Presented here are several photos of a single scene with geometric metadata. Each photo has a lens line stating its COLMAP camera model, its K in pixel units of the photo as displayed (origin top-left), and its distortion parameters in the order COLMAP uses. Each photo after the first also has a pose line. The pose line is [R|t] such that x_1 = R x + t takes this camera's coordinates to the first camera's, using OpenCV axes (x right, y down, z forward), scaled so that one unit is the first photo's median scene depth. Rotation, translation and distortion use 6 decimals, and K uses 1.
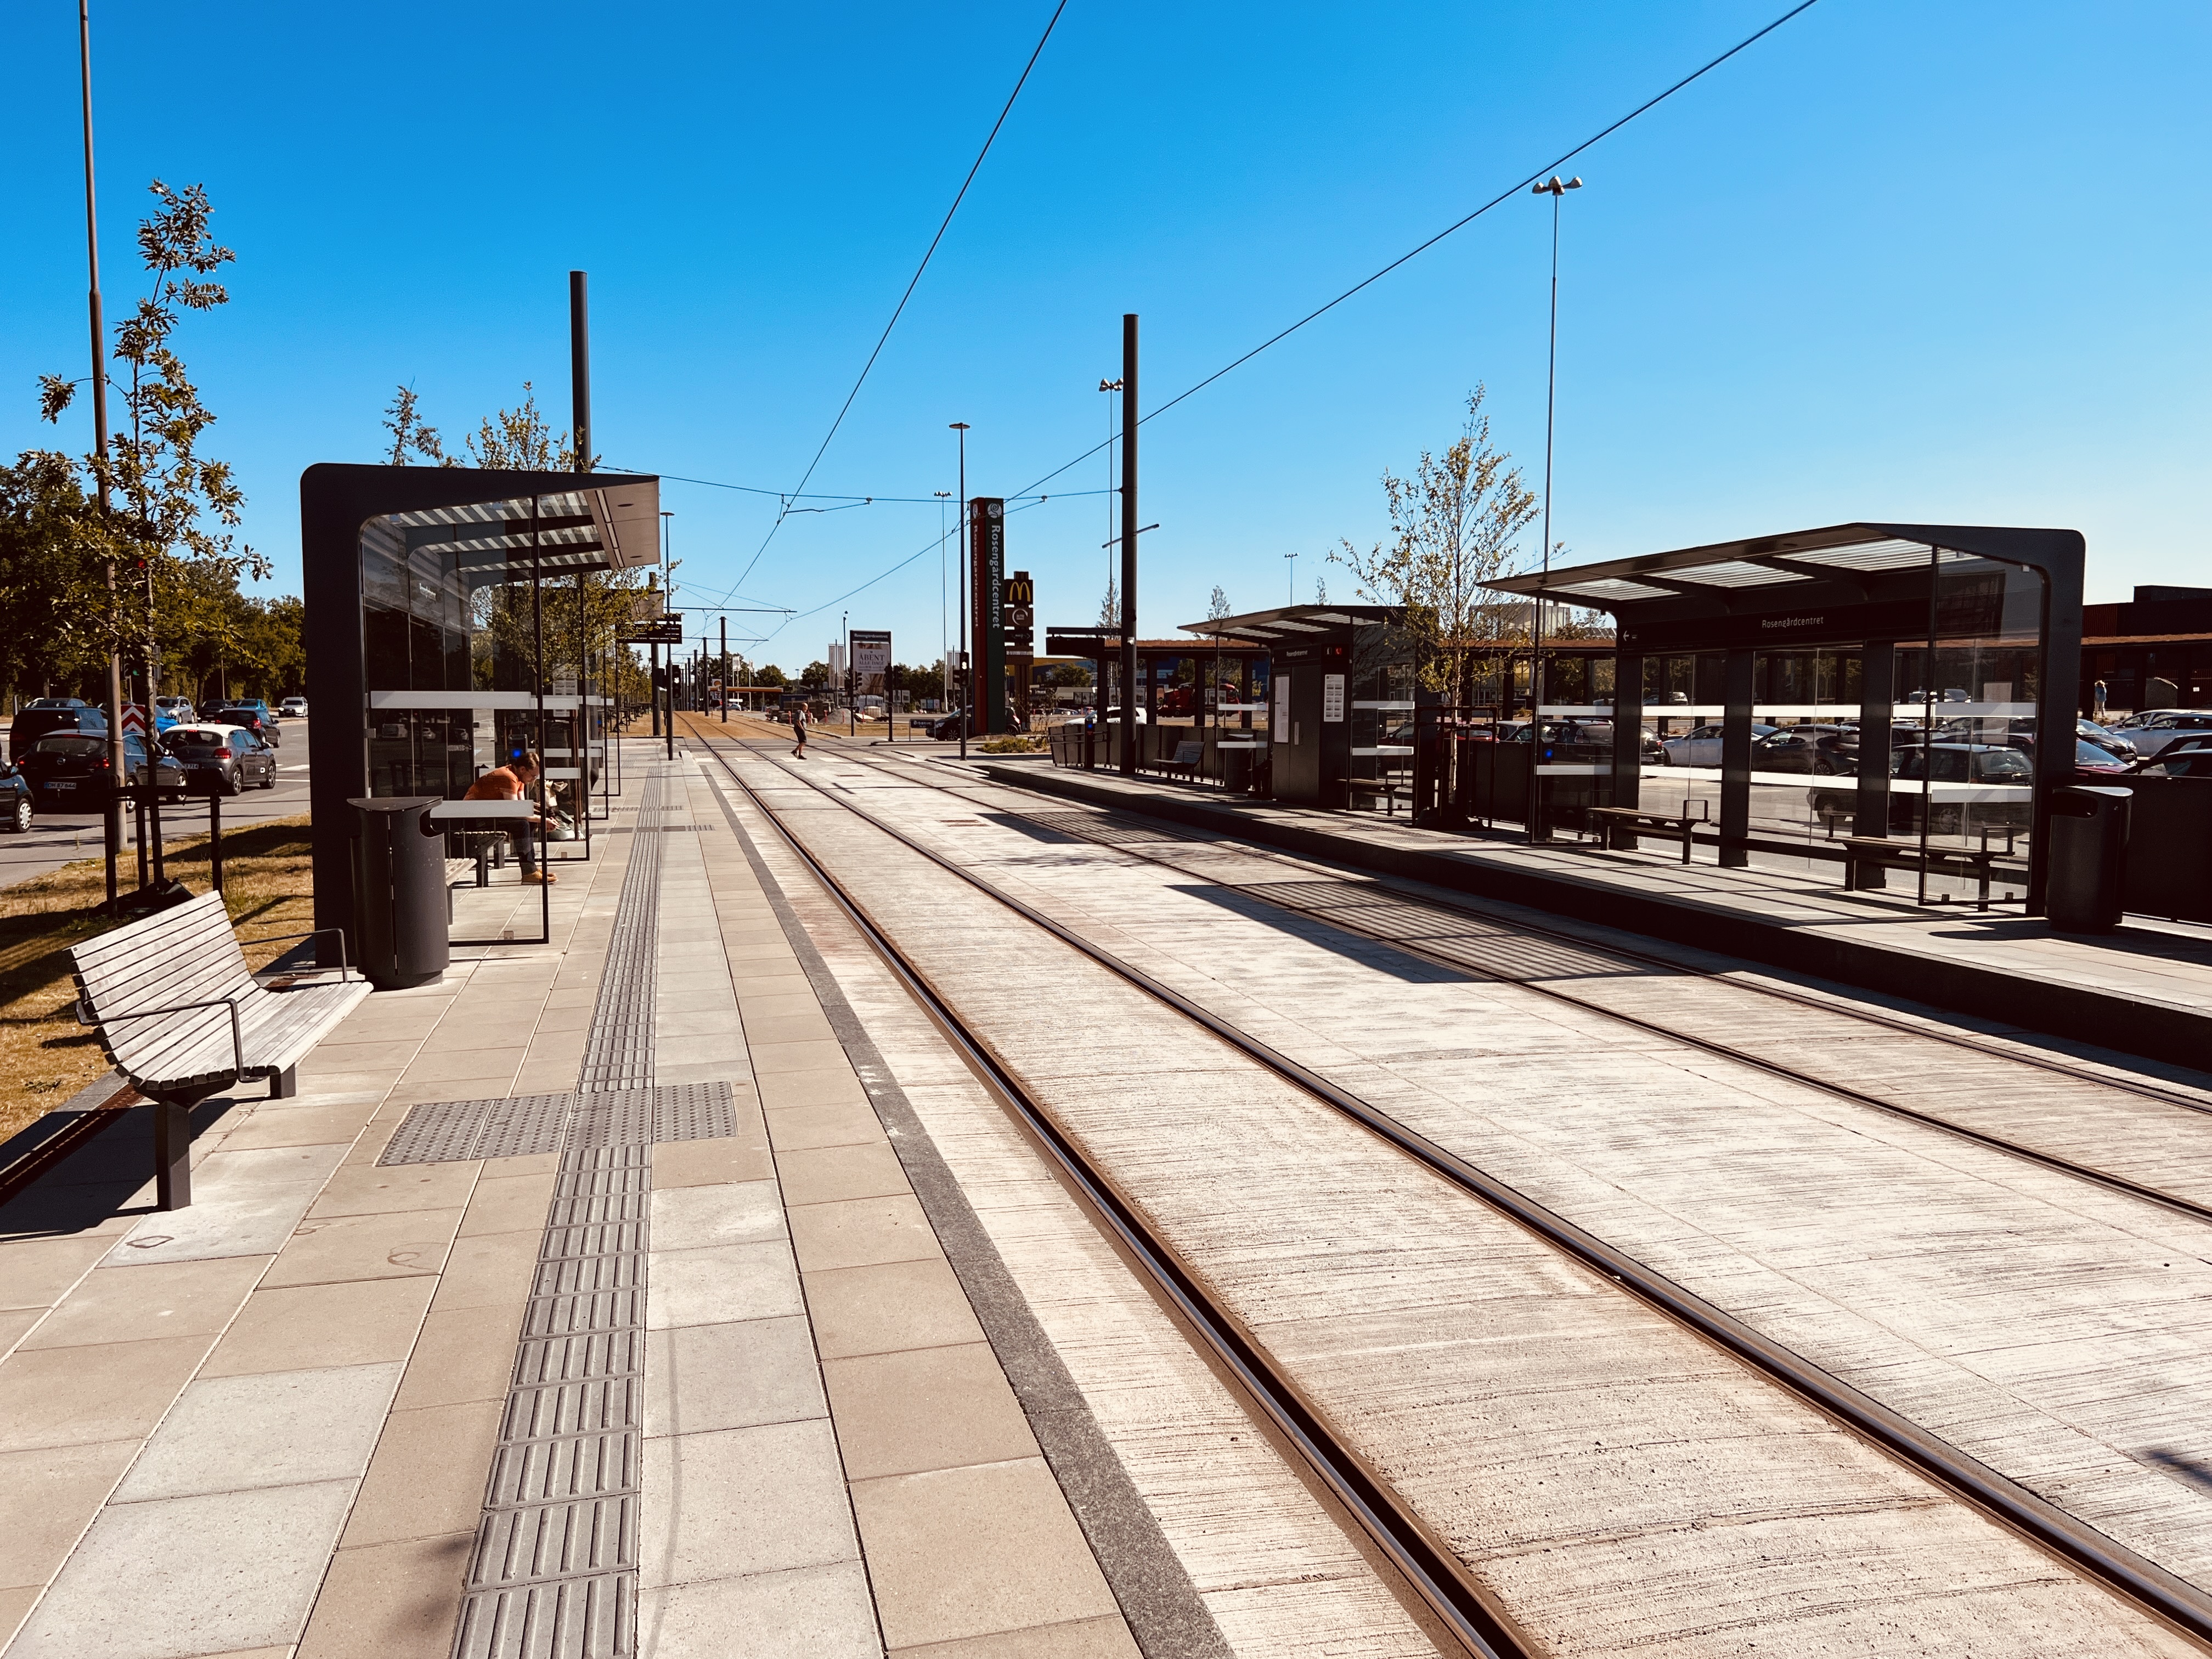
lens RADIAL K [[1689.8, 0, 1110.8], [0, 1689.8, 875.5], [0, 0, 1]] dist [0.048641, -0.050964]
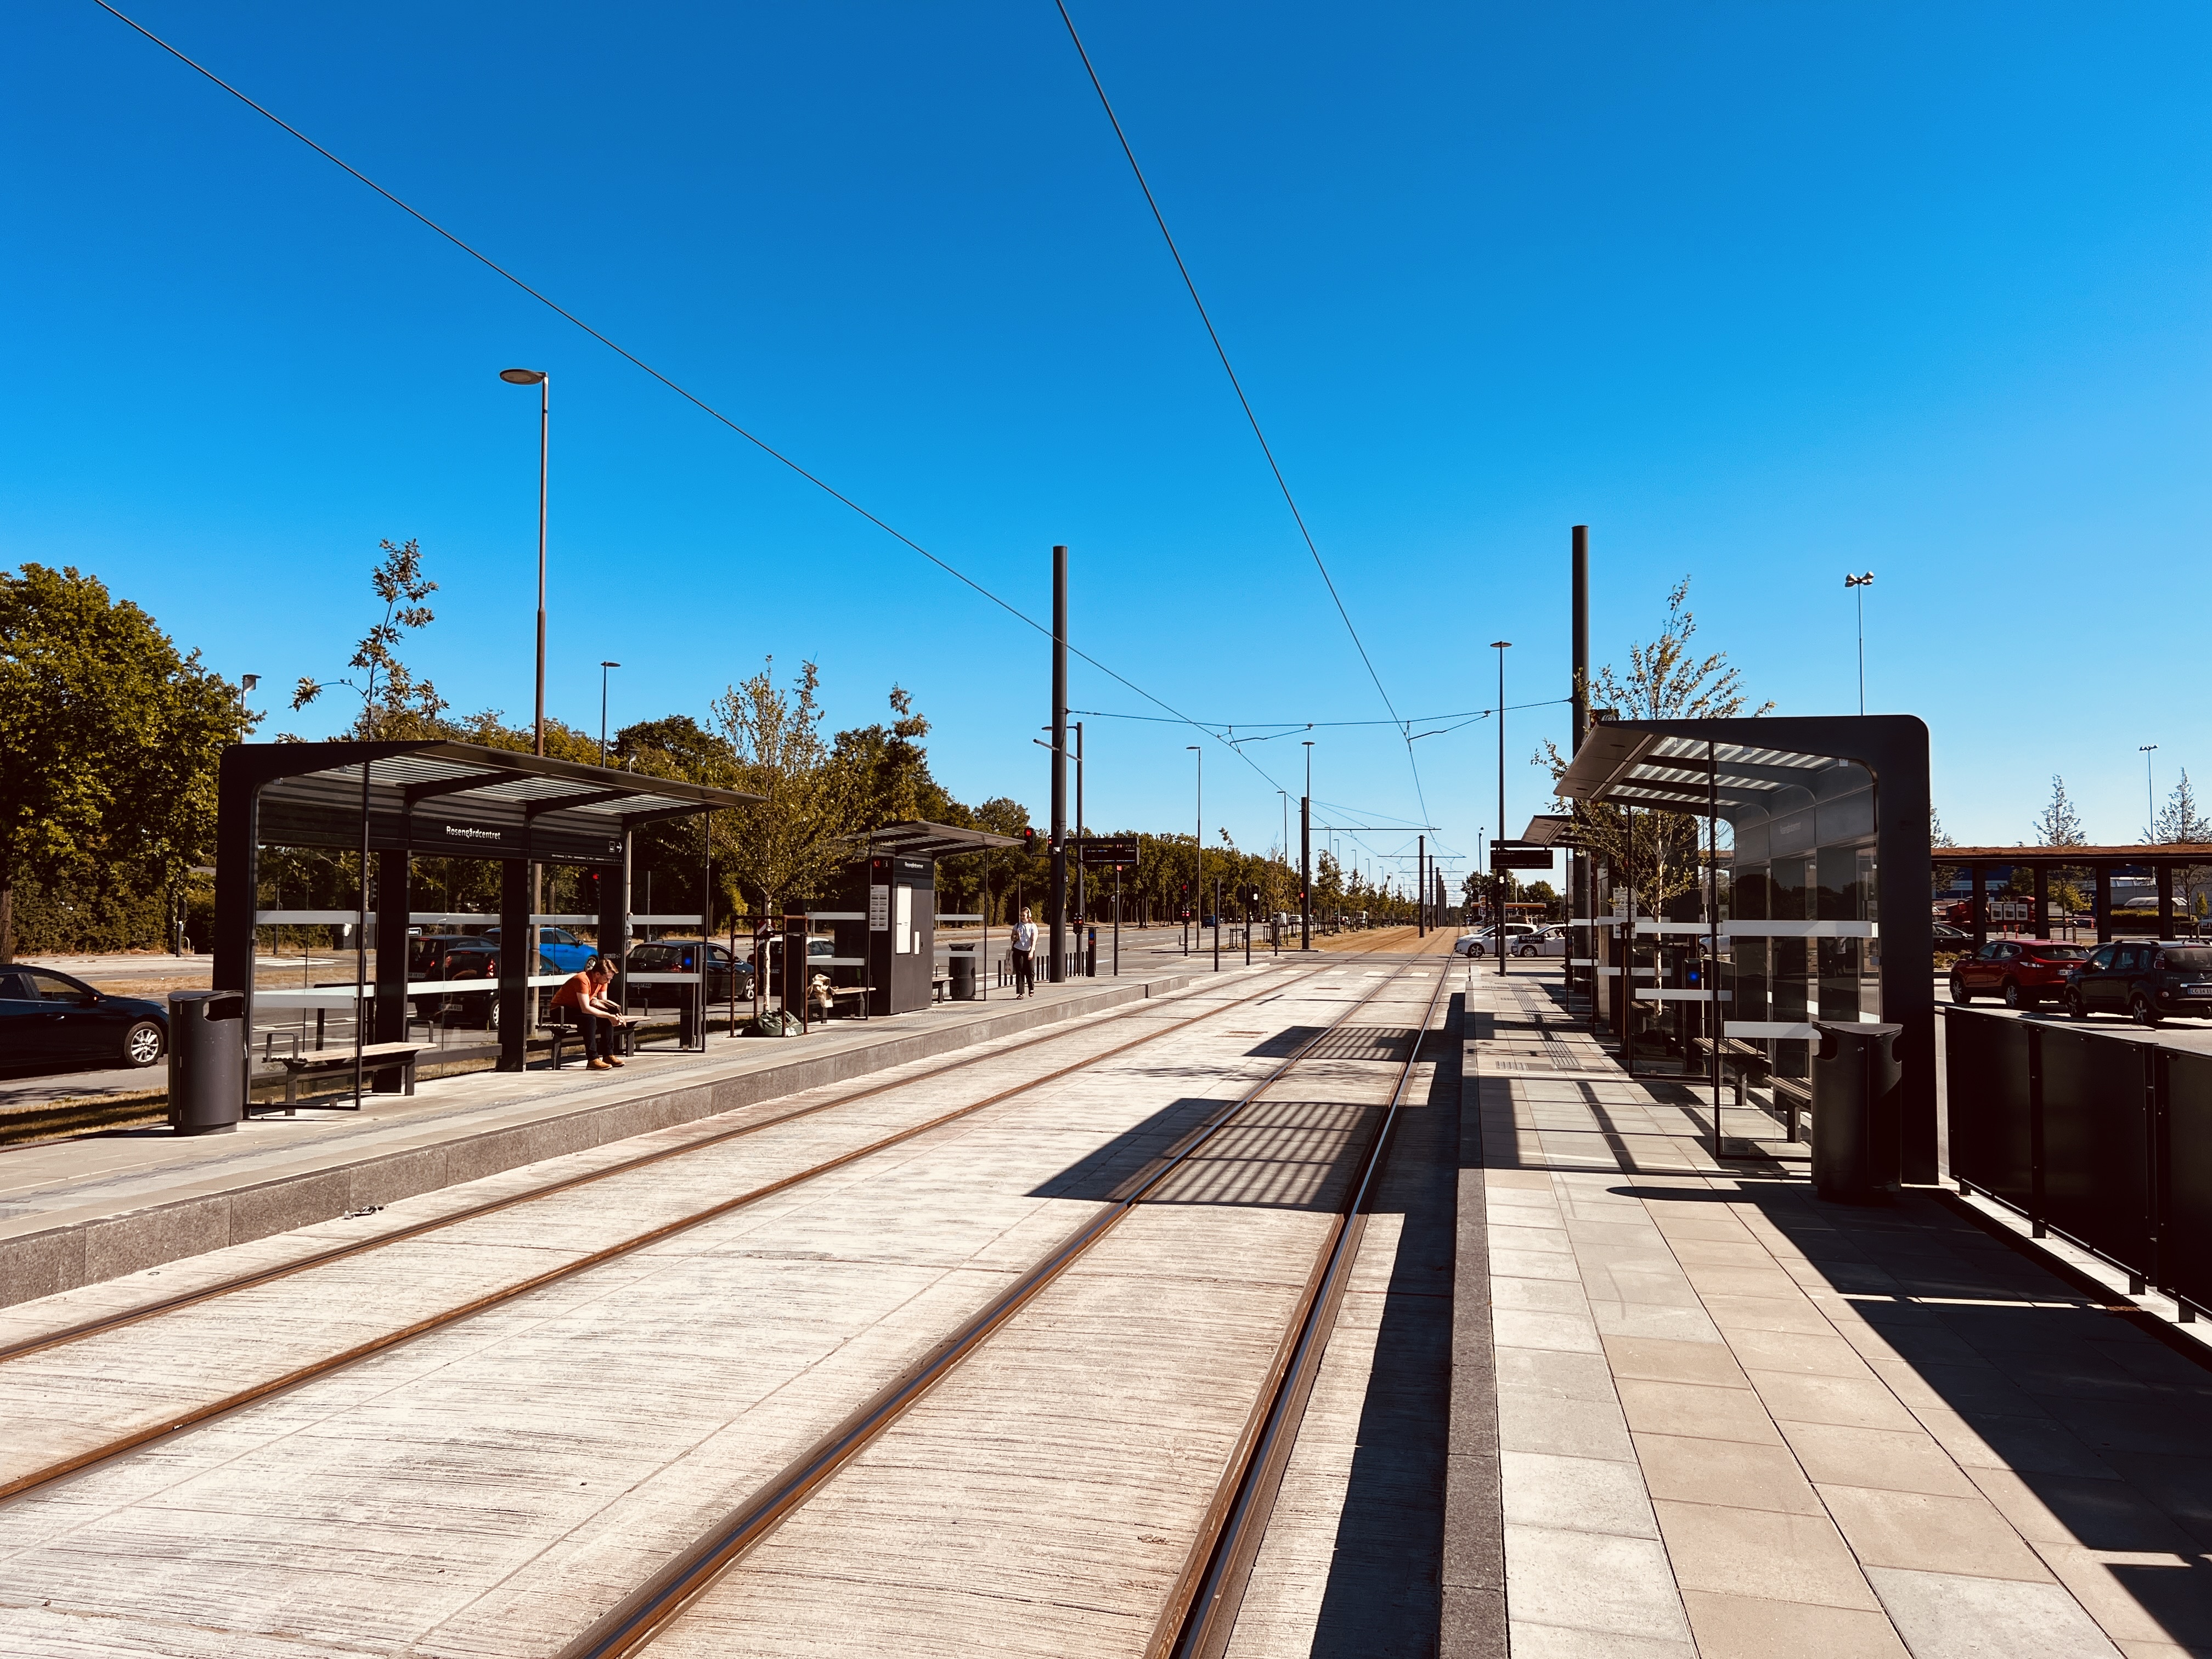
lens RADIAL K [[1689.8, 0, 1099.6], [0, 1689.8, 852.4], [0, 0, 1]] dist [0.048641, -0.050964]
pose [[0.891362, -0.016232, -0.453001, 0.438854], [-0.047256, 0.990586, -0.128480, -0.007618], [0.450822, 0.135929, 0.882203, 0.068617]]
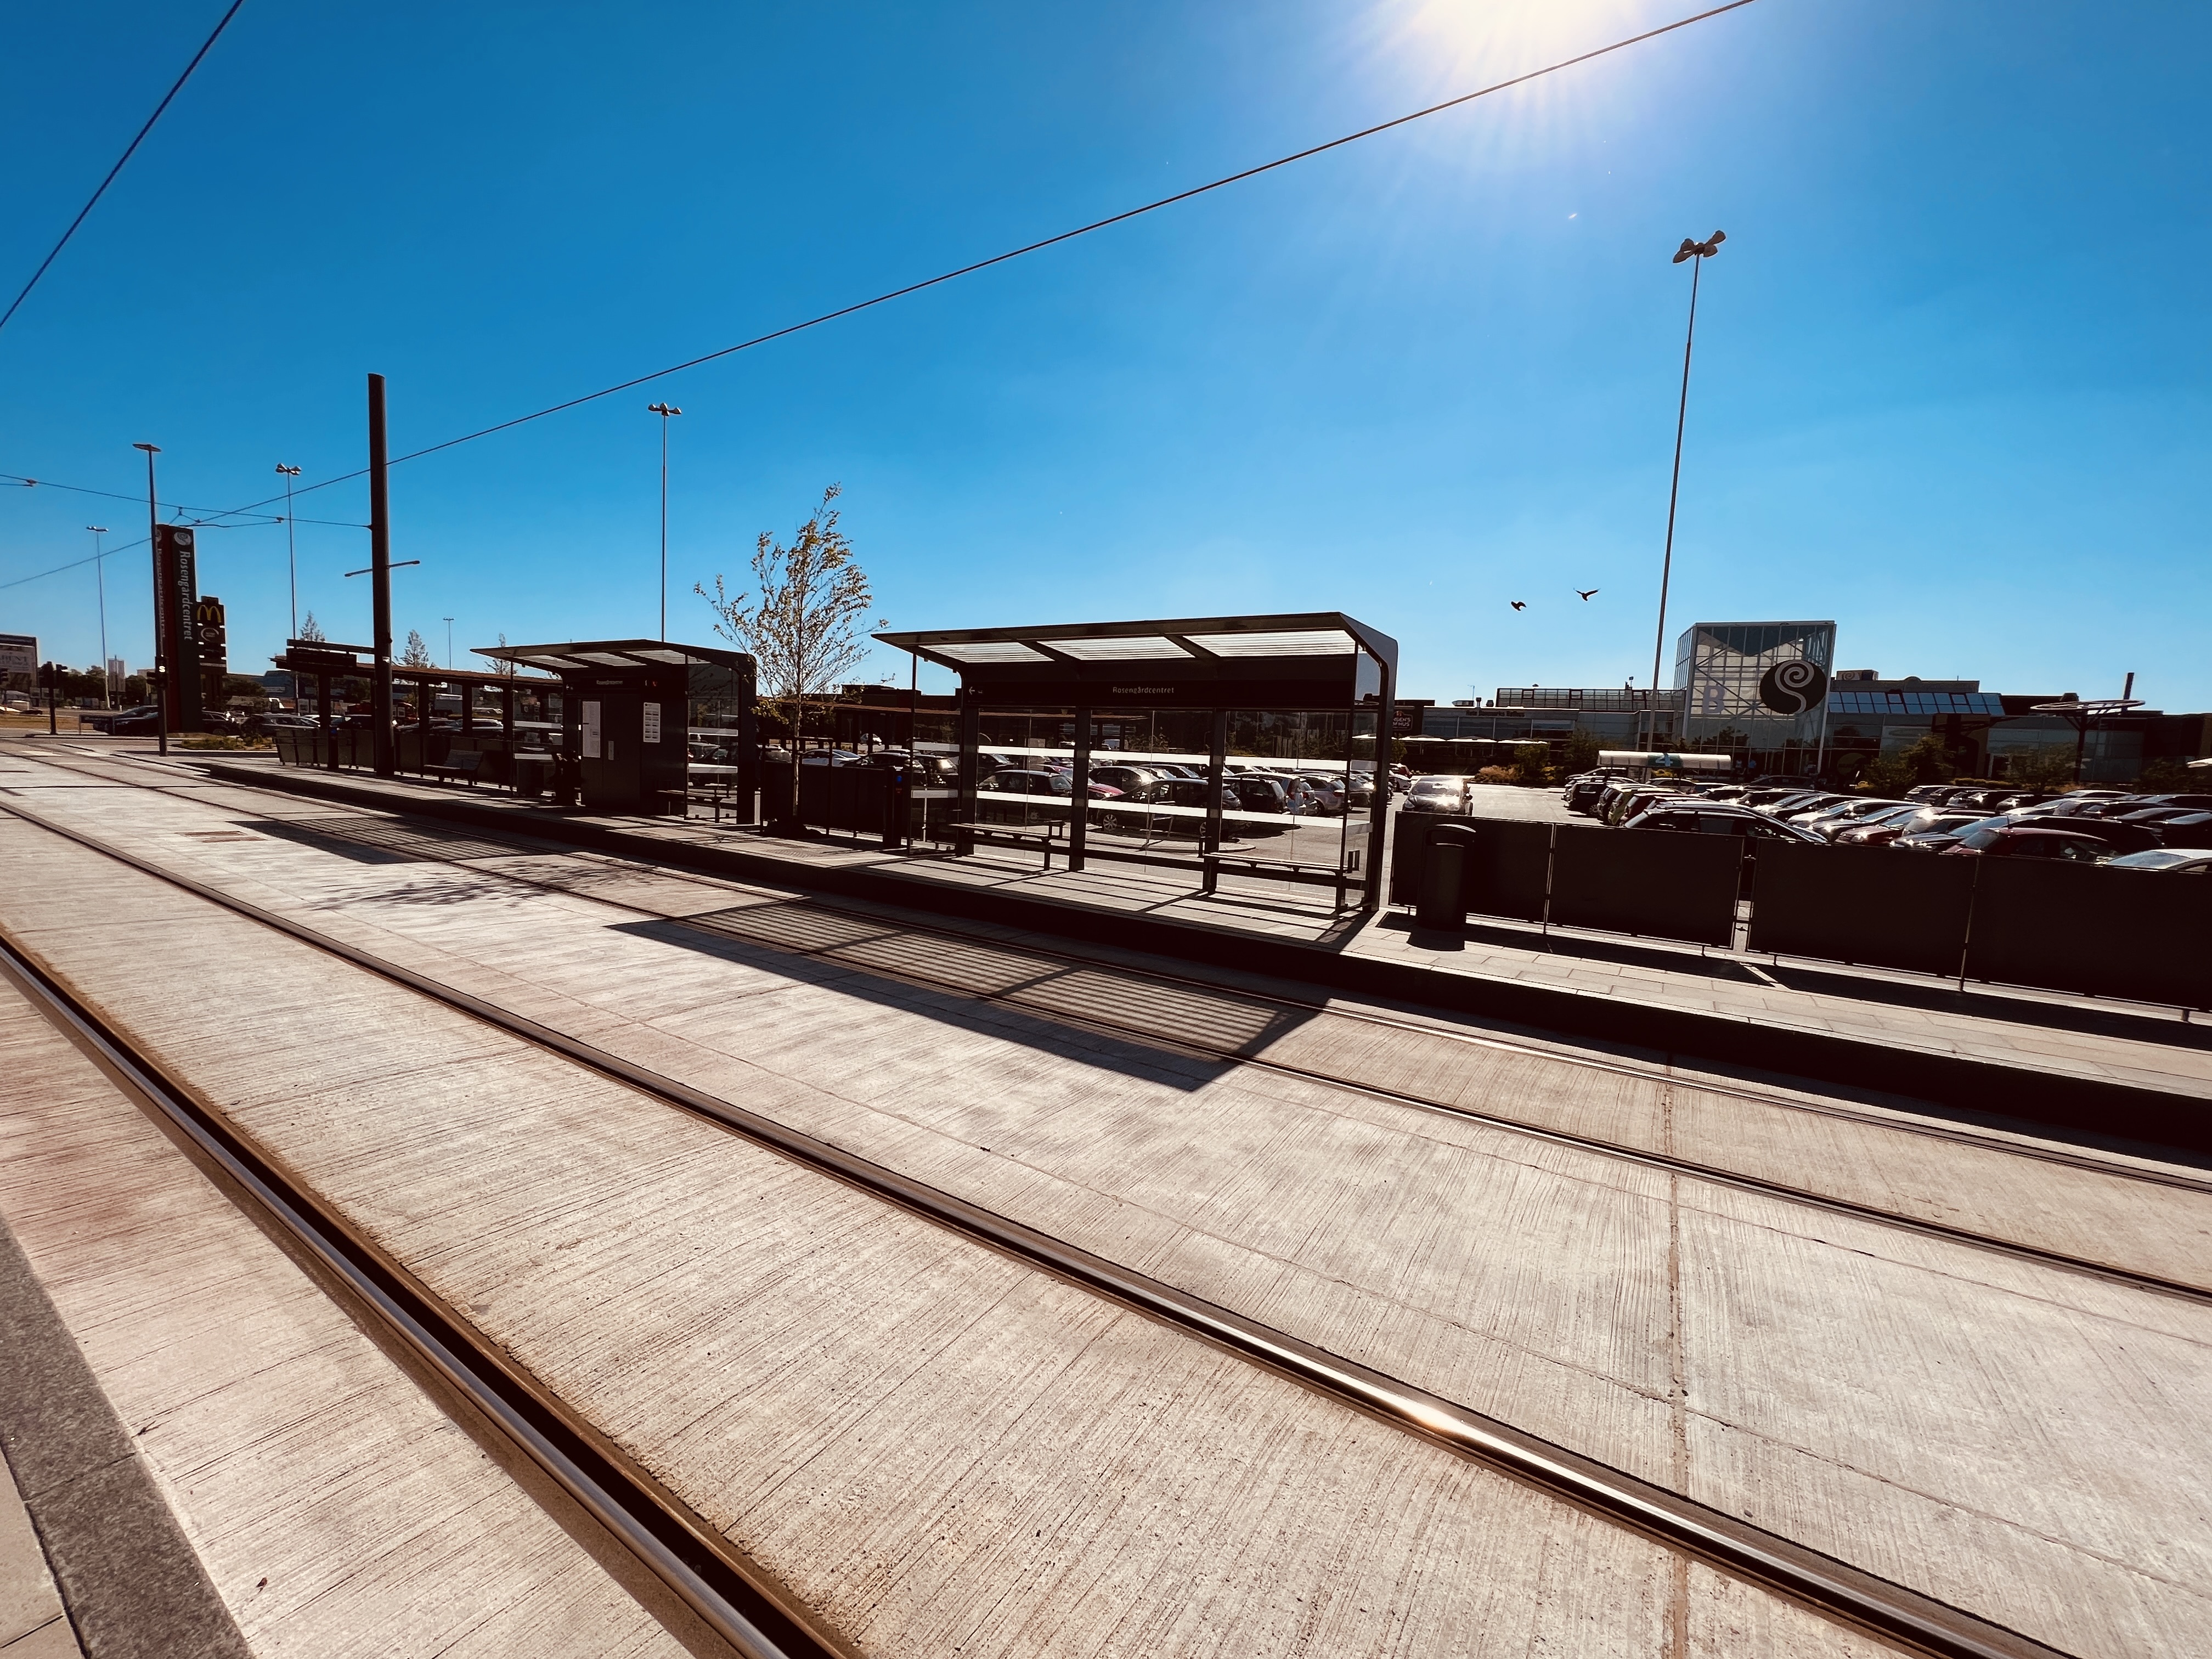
lens RADIAL K [[902.8, 0, 1113.7], [0, 902.8, 837.4], [0, 0, 1]] dist [-0.000321, -0.000115]
pose [[0.736182, -0.028948, 0.676164, -0.091037], [0.020384, 0.999580, 0.020600, -0.044881], [-0.676476, -0.001383, 0.736463, 0.456510]]
